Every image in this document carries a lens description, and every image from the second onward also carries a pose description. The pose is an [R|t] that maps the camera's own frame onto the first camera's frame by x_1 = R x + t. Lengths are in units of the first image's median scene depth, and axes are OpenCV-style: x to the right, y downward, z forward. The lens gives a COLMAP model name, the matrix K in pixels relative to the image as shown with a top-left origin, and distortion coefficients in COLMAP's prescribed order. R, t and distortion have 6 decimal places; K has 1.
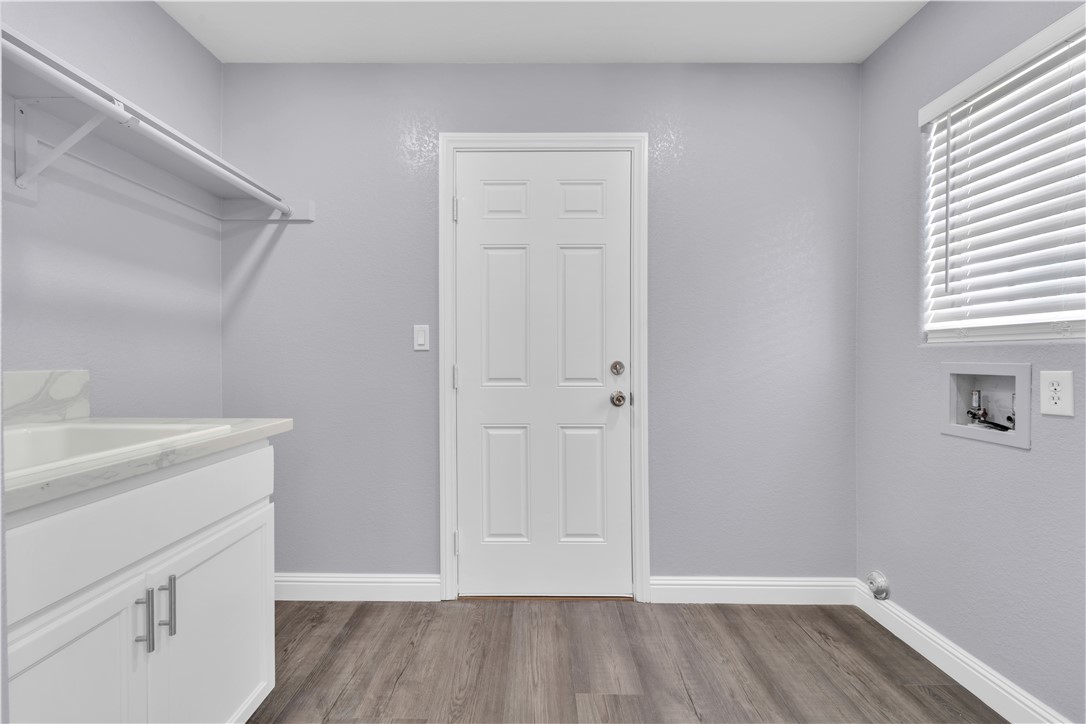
lens RADIAL K [[438.3, 0, 543.0], [0, 438.3, 362.0], [0, 0, 1]] dist [0.000338, -0.008126]
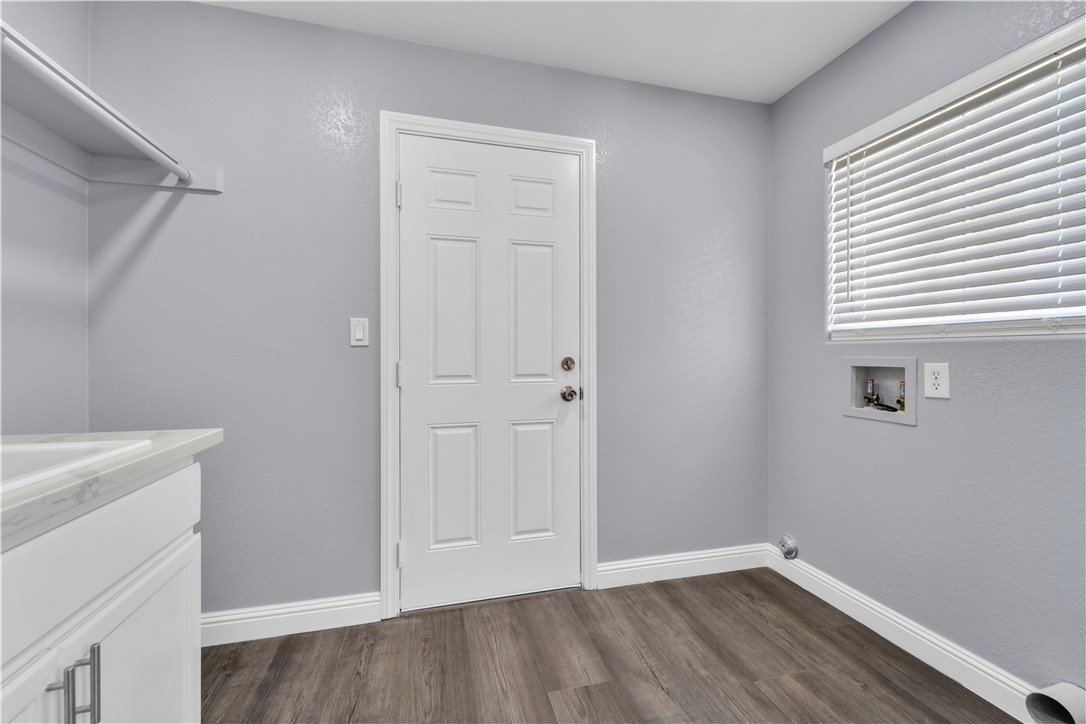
lens RADIAL K [[429.4, 0, 545.1], [0, 429.4, 352.4], [0, 0, 1]] dist [-0.001085, -0.006297]
pose [[0.964703, -0.000110, 0.263341, -0.163093], [0.003651, 0.999909, -0.012956, 0.000168], [-0.263316, 0.013460, 0.964616, 0.049574]]
